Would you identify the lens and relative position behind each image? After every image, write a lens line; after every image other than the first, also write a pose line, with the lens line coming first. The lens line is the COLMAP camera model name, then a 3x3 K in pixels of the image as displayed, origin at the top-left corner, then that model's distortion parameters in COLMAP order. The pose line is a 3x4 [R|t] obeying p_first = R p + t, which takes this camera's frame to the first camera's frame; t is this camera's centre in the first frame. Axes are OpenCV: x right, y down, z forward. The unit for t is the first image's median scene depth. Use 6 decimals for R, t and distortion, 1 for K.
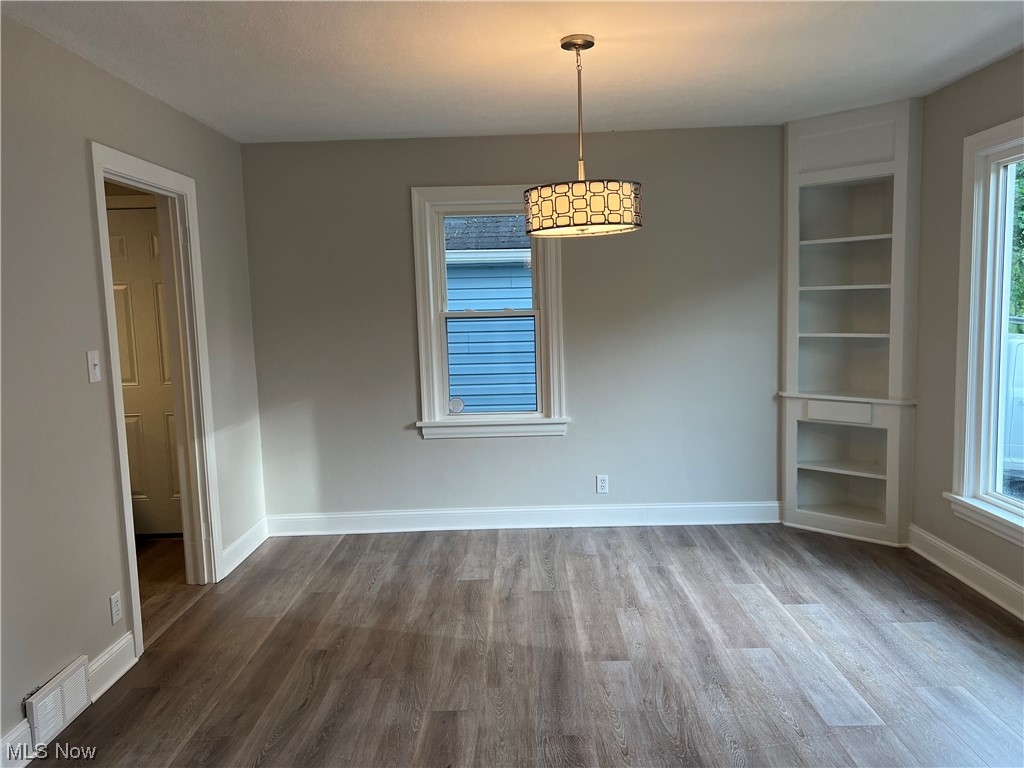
lens RADIAL K [[754.7, 0, 524.0], [0, 754.7, 385.8], [0, 0, 1]] dist [0.006070, 0.000405]
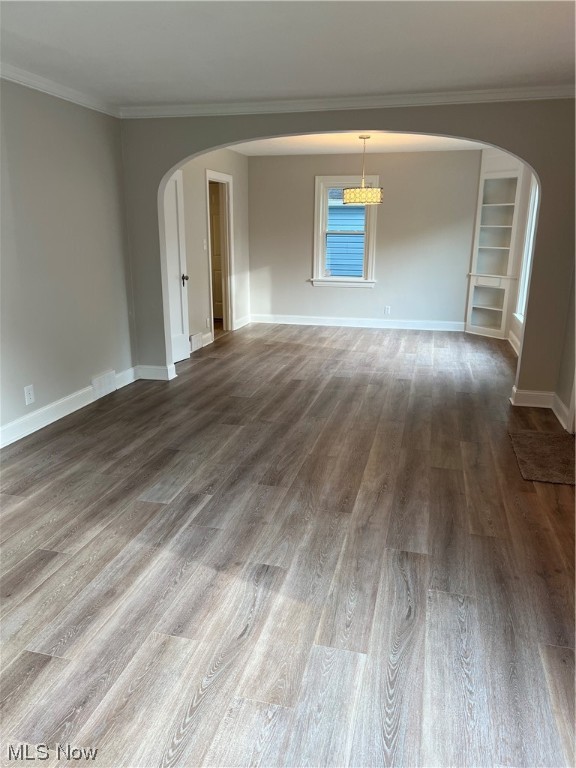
lens RADIAL K [[582.2, 0, 288.0], [0, 582.2, 384.0], [0, 0, 1]] dist [0.052828, -0.056262]
pose [[0.976214, 0.089267, -0.197581, 0.186275], [-0.058392, 0.985884, 0.156916, 0.093588], [0.208800, -0.141646, 0.967646, -0.870152]]
